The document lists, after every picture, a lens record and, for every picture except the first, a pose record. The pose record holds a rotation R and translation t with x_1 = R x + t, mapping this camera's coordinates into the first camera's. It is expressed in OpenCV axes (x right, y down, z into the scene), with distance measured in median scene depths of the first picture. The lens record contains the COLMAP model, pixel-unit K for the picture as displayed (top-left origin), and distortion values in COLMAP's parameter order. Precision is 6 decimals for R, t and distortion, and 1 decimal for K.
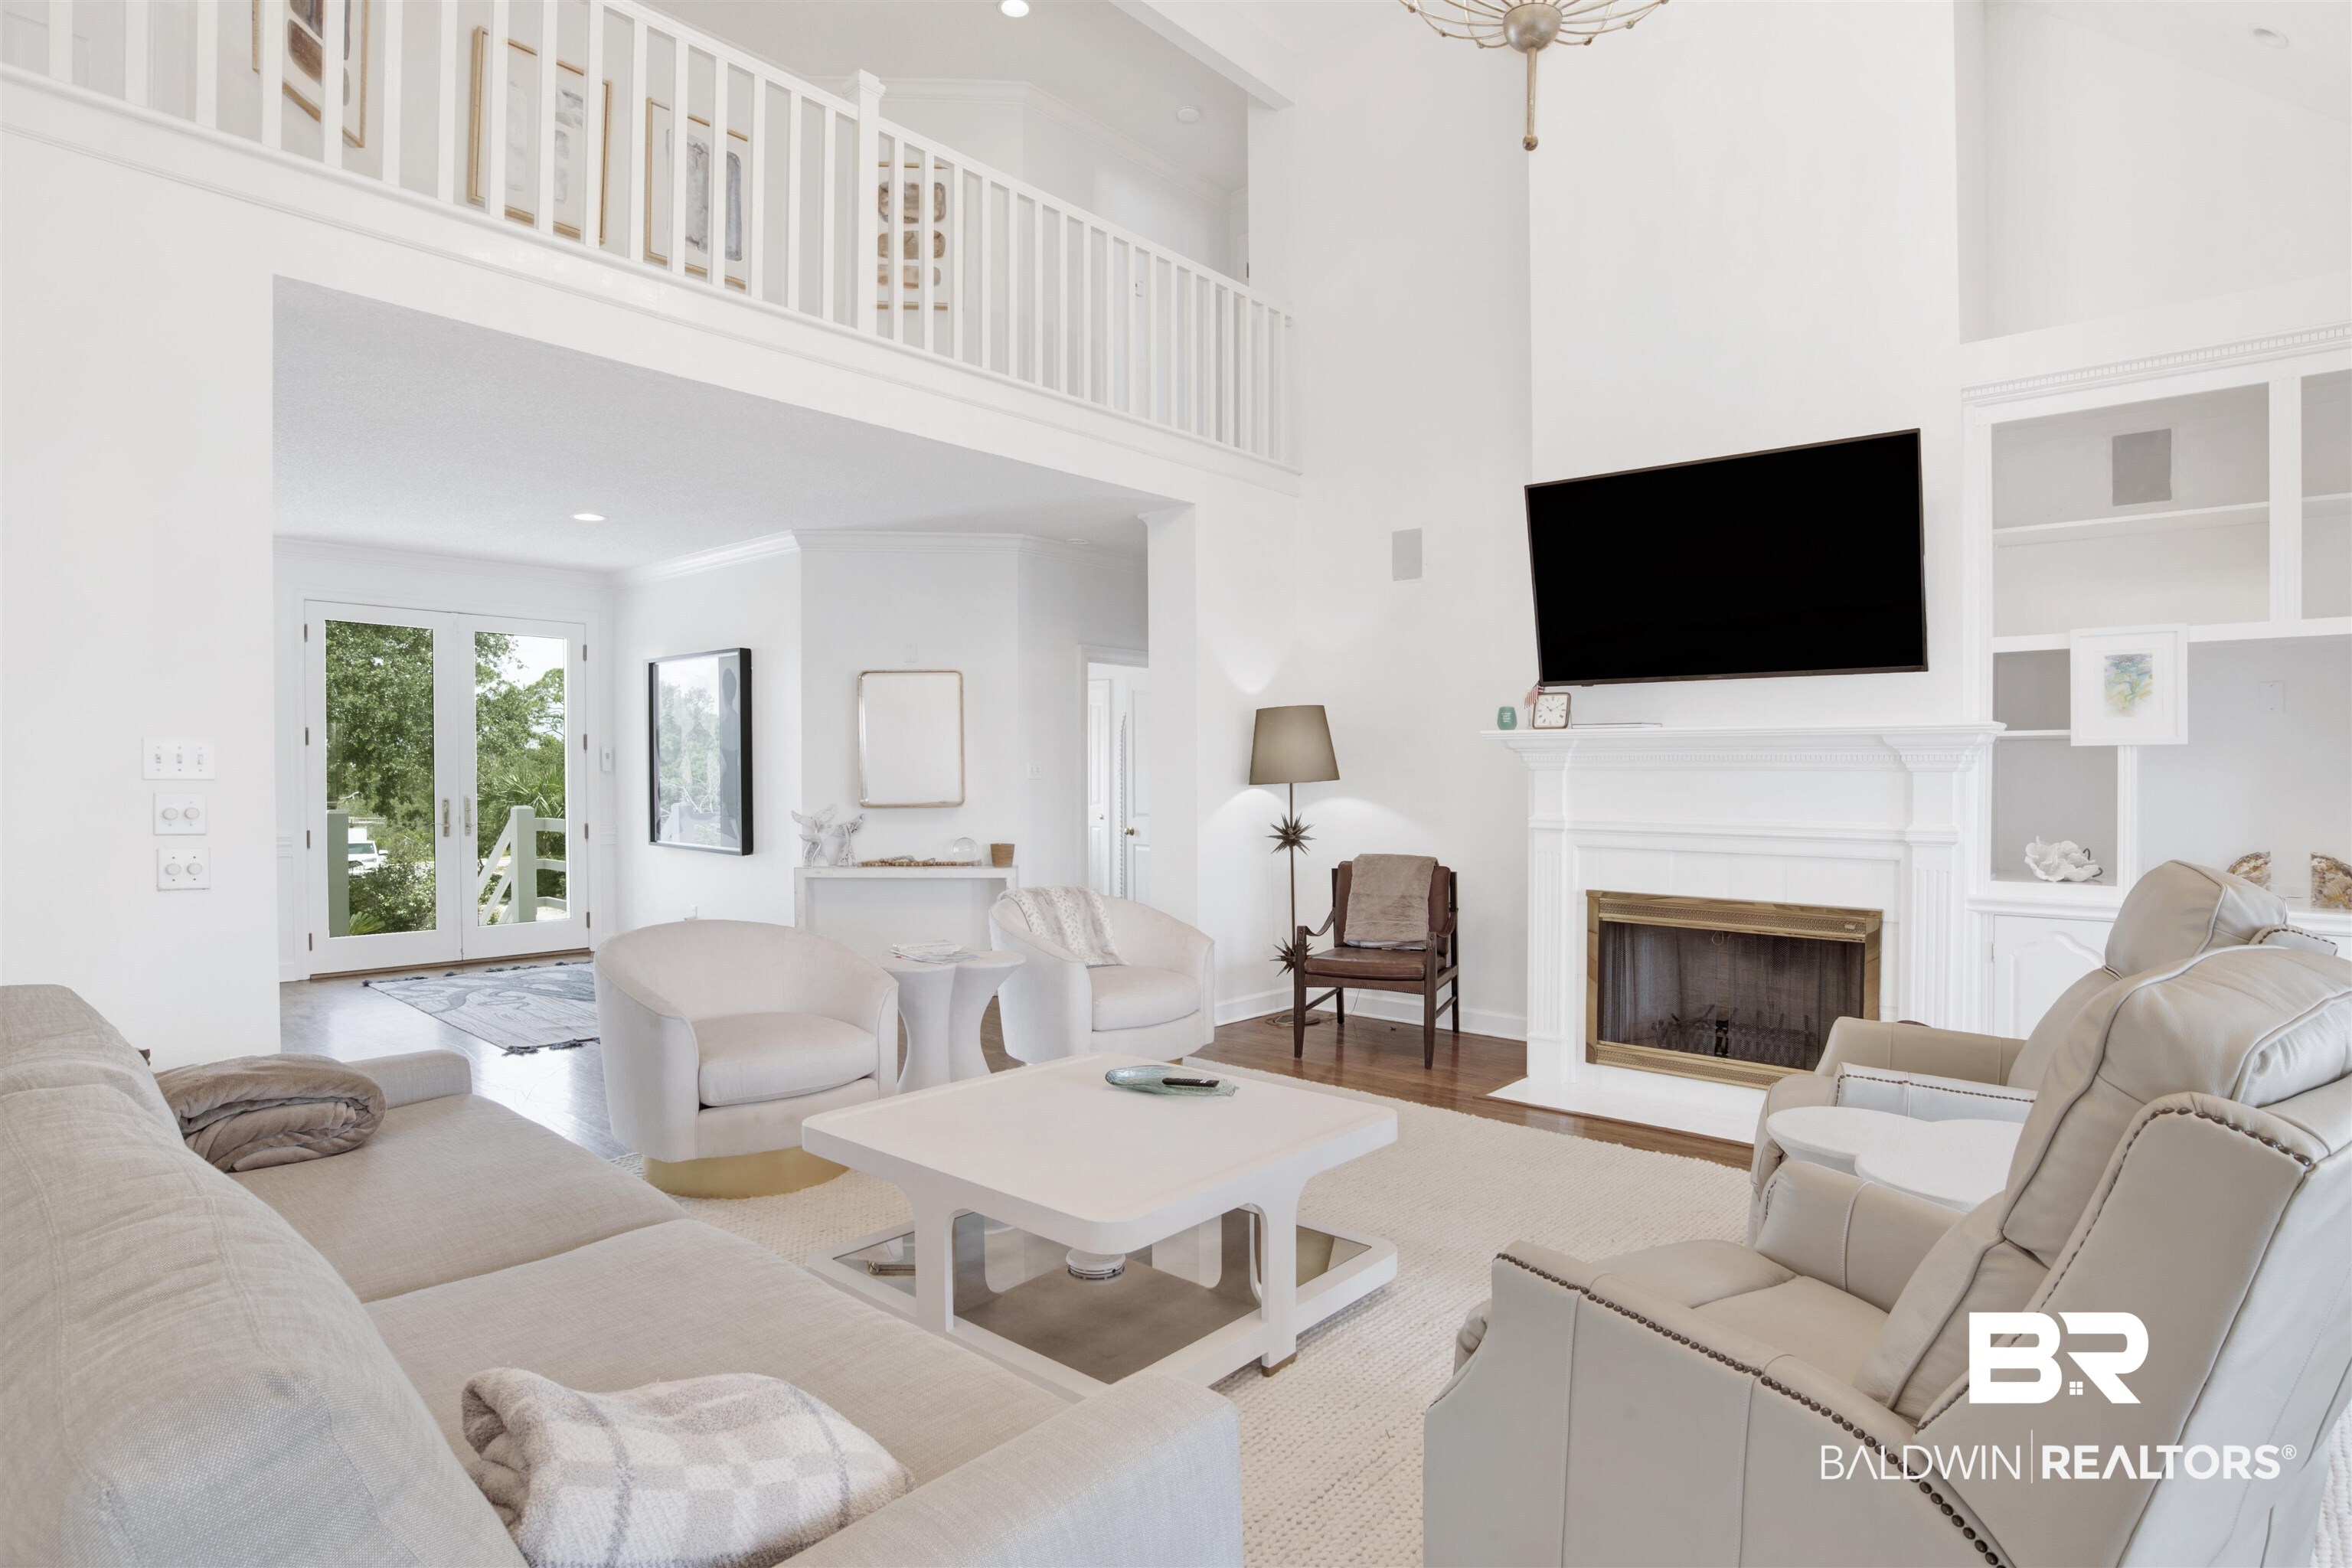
lens RADIAL K [[1230.1, 0, 1179.4], [0, 1230.1, 767.2], [0, 0, 1]] dist [-0.058986, 0.017975]
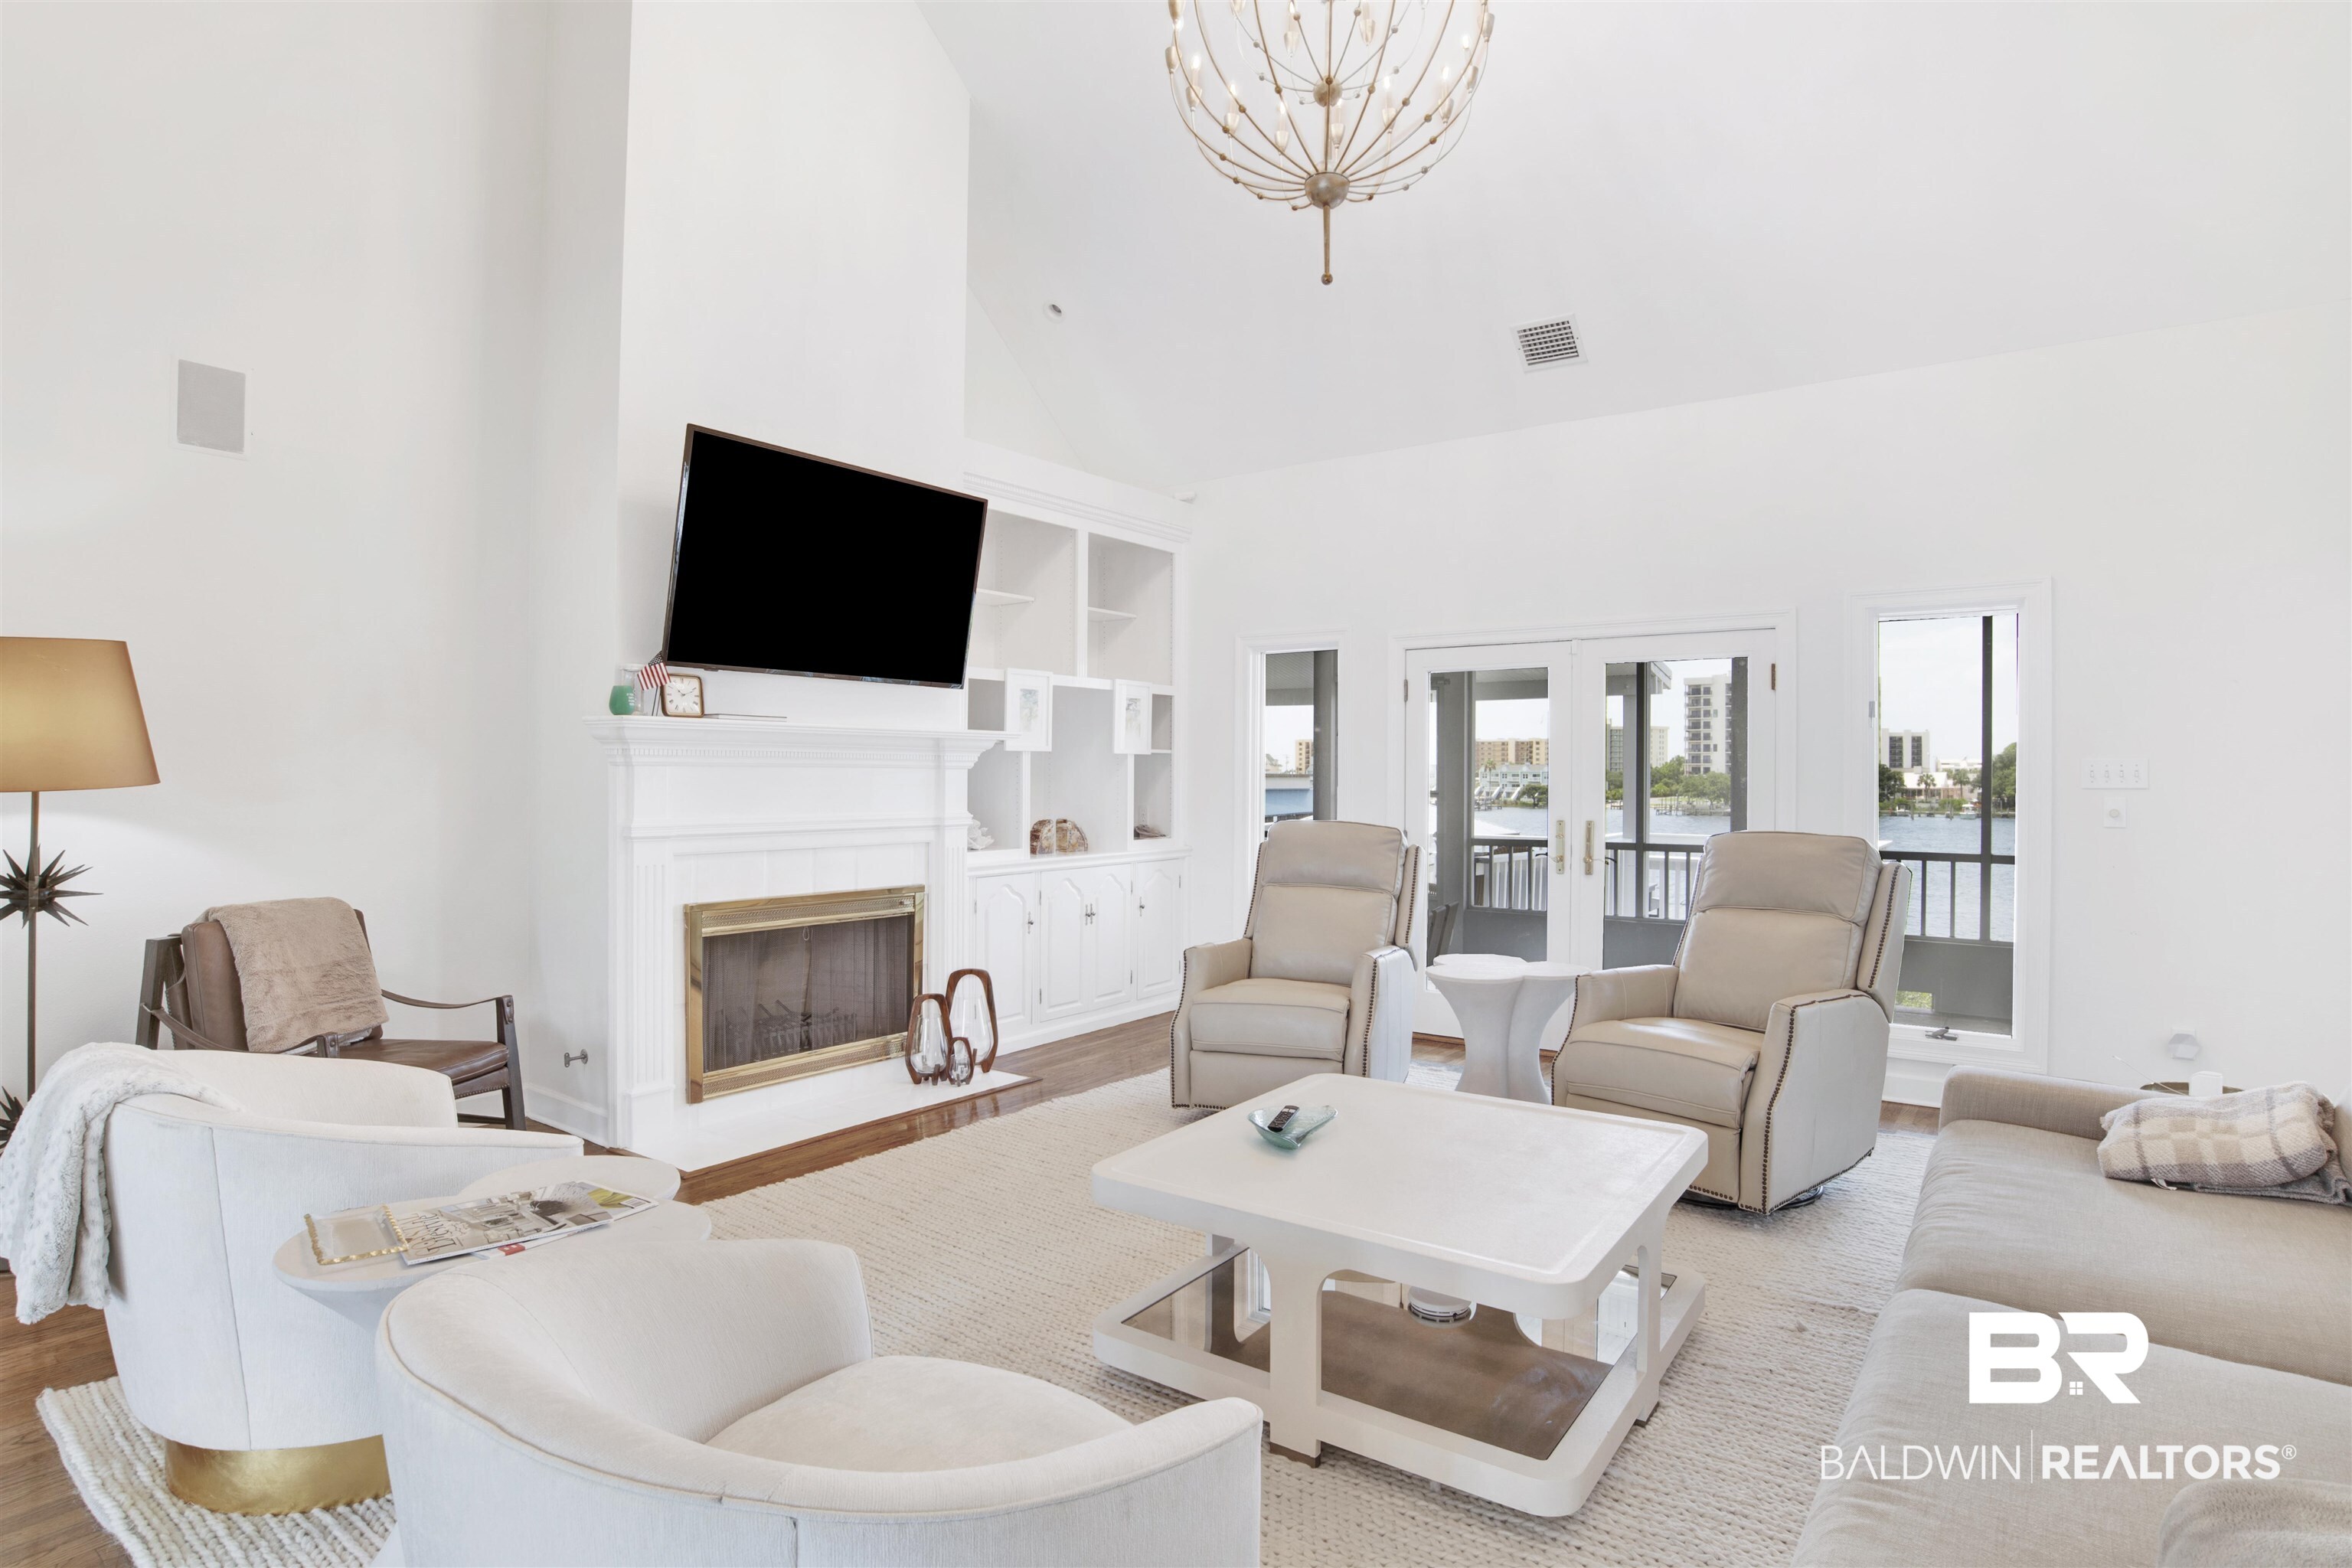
lens RADIAL K [[1230.1, 0, 1169.3], [0, 1230.1, 772.5], [0, 0, 1]] dist [-0.058986, 0.017975]
pose [[-0.085254, 0.001580, 0.996358, -0.561331], [-0.002736, 0.999995, -0.001820, 0.007584], [-0.996355, -0.002881, -0.085250, 0.743578]]
